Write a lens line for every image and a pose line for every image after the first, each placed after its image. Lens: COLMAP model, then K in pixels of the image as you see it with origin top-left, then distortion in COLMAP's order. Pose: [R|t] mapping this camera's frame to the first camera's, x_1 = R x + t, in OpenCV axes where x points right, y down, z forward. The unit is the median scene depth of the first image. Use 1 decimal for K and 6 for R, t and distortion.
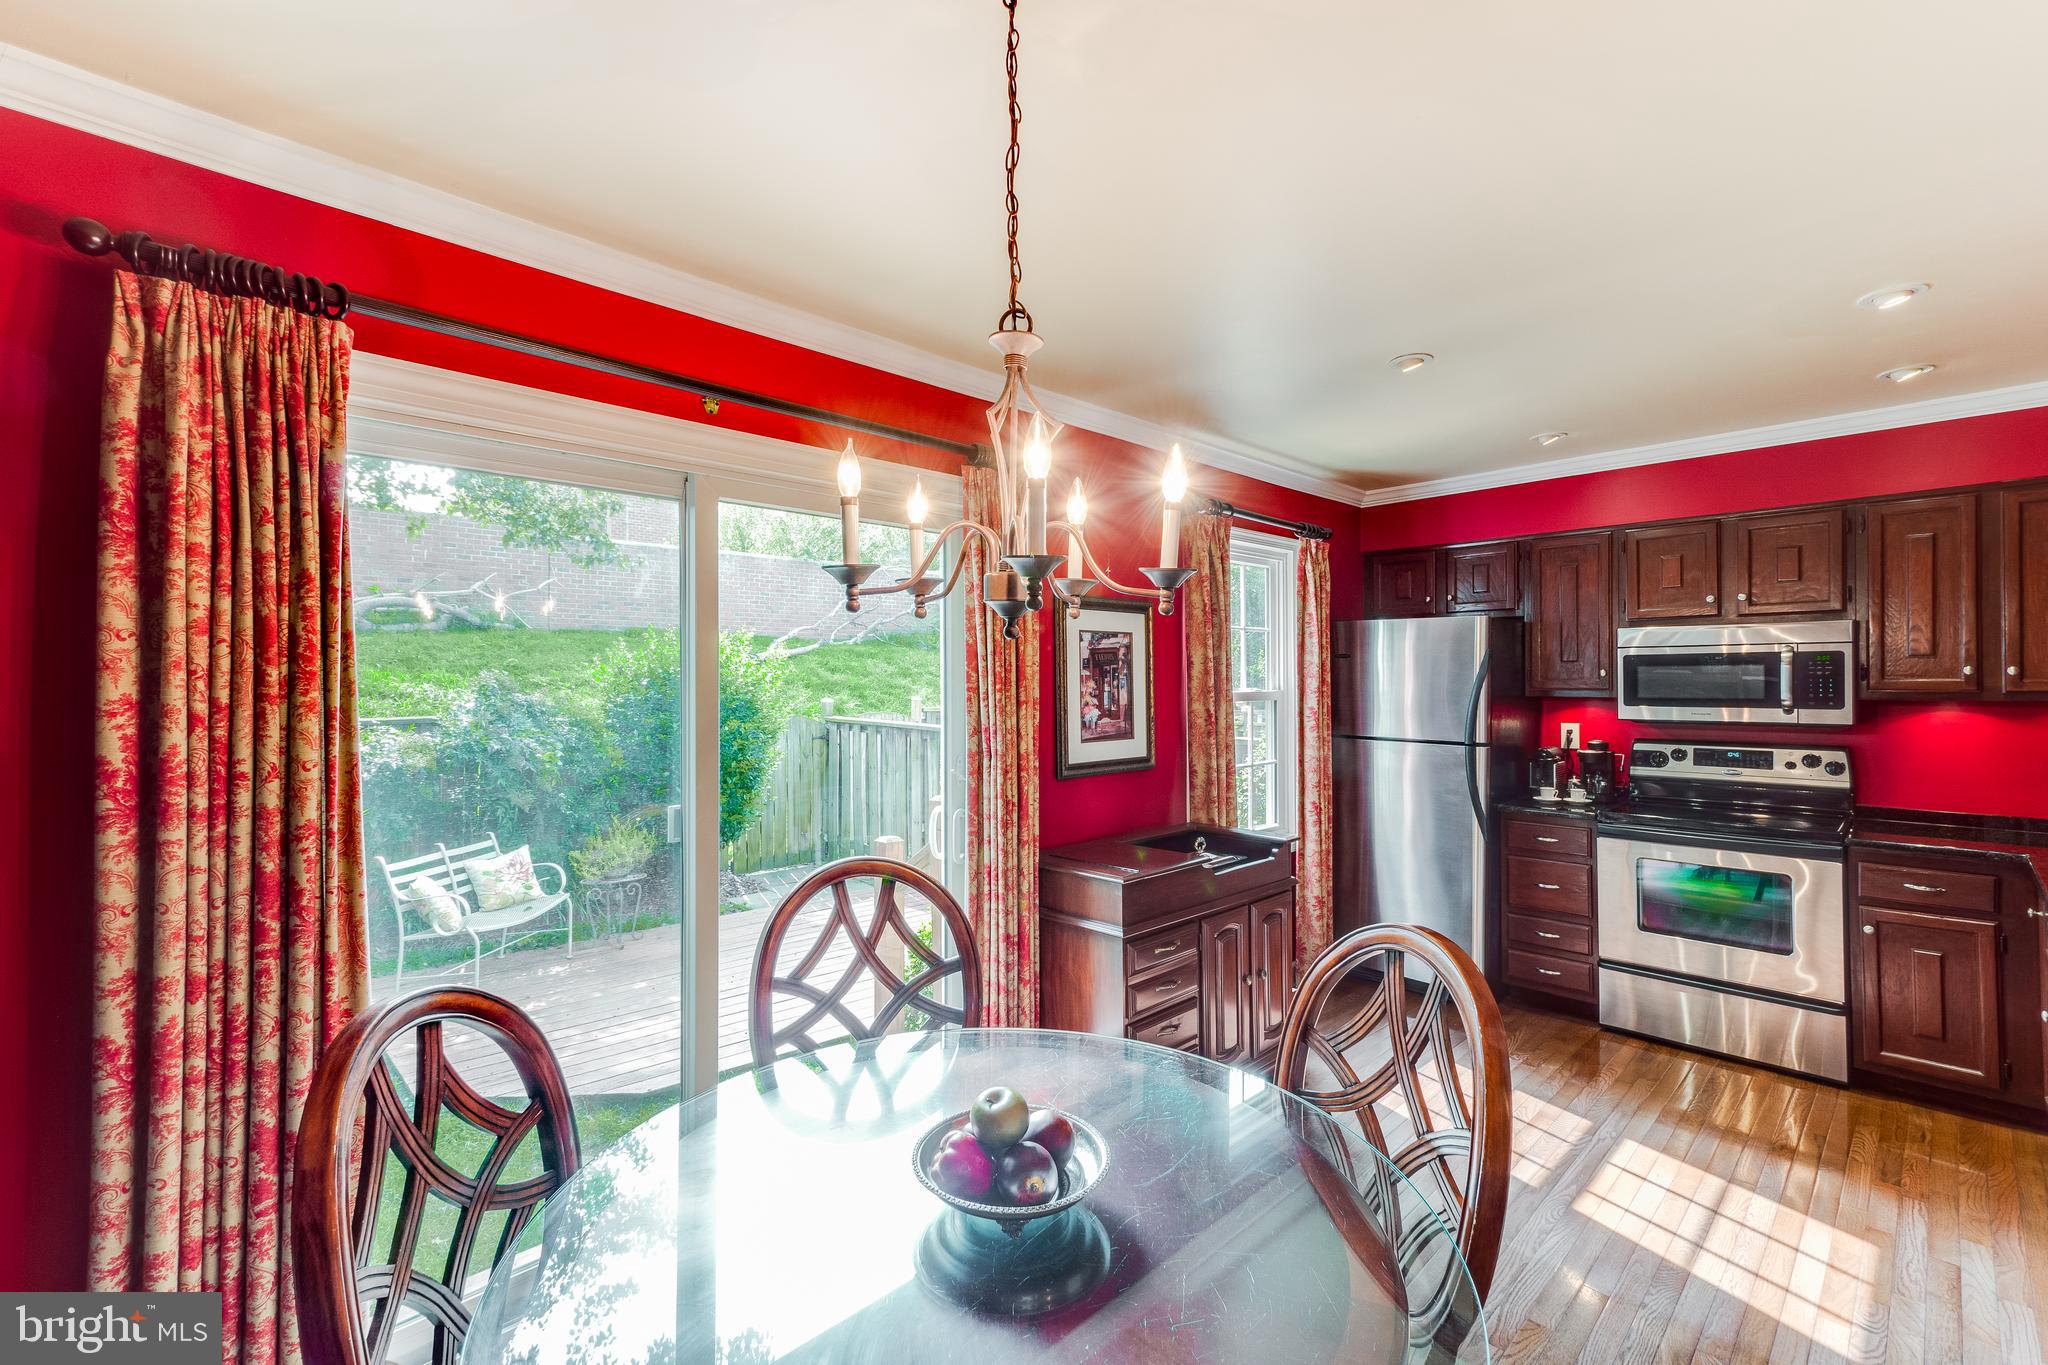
lens RADIAL K [[863.1, 0, 1021.7], [0, 863.1, 676.2], [0, 0, 1]] dist [-0.000788, 0.001503]
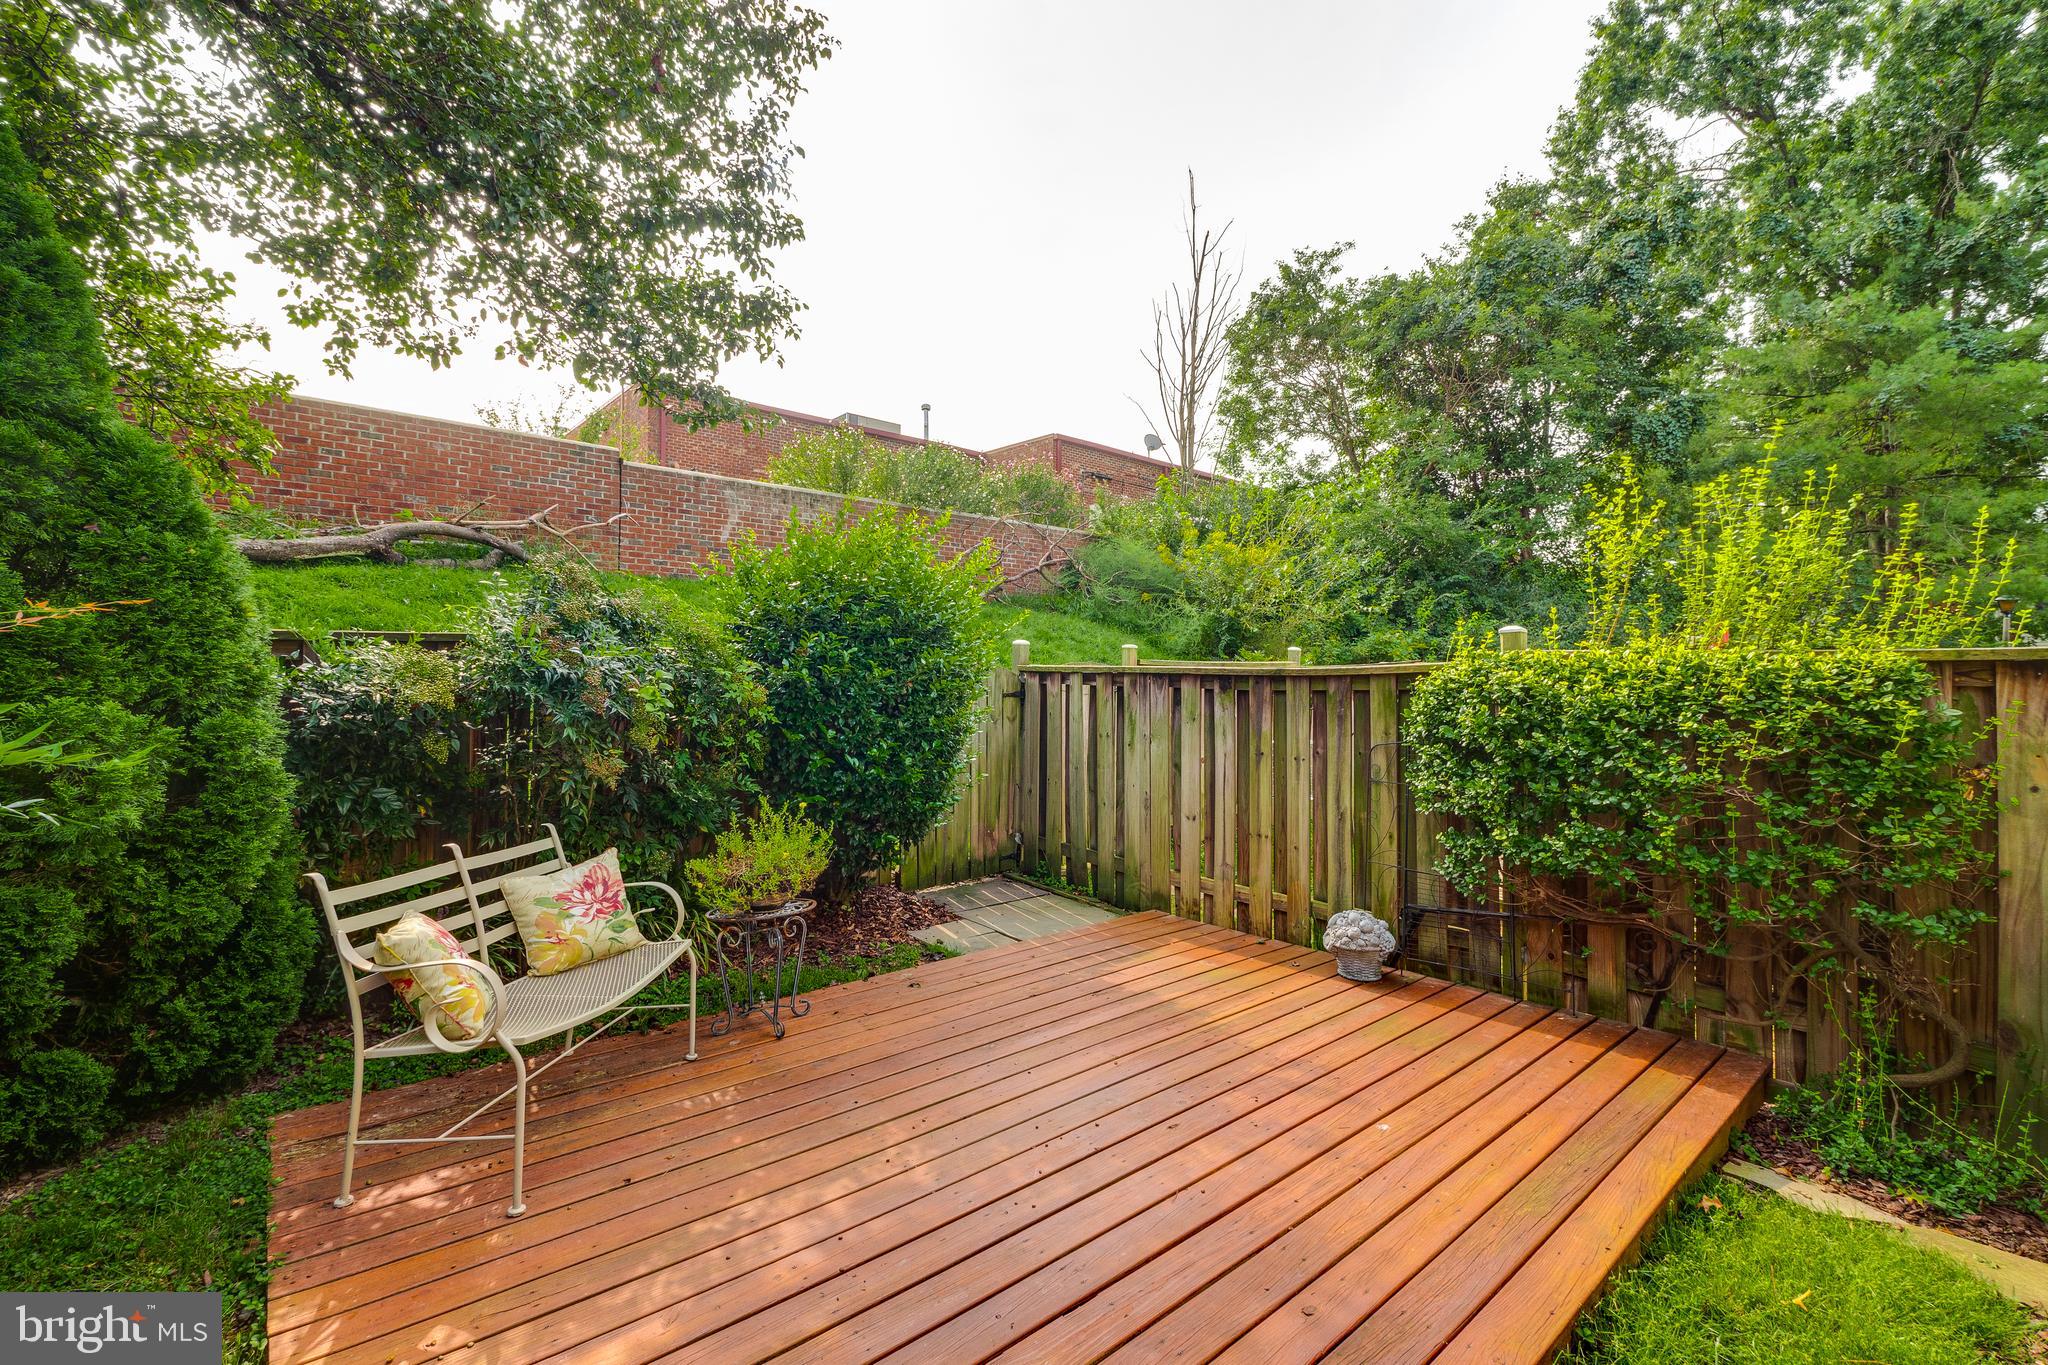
lens RADIAL K [[863.1, 0, 1038.5], [0, 863.1, 671.7], [0, 0, 1]] dist [-0.000788, 0.001503]
pose [[0.999323, 0.005672, -0.036344, -0.287002], [-0.005851, 0.999971, -0.004815, 0.085443], [0.036315, 0.005025, 0.999328, 0.465573]]
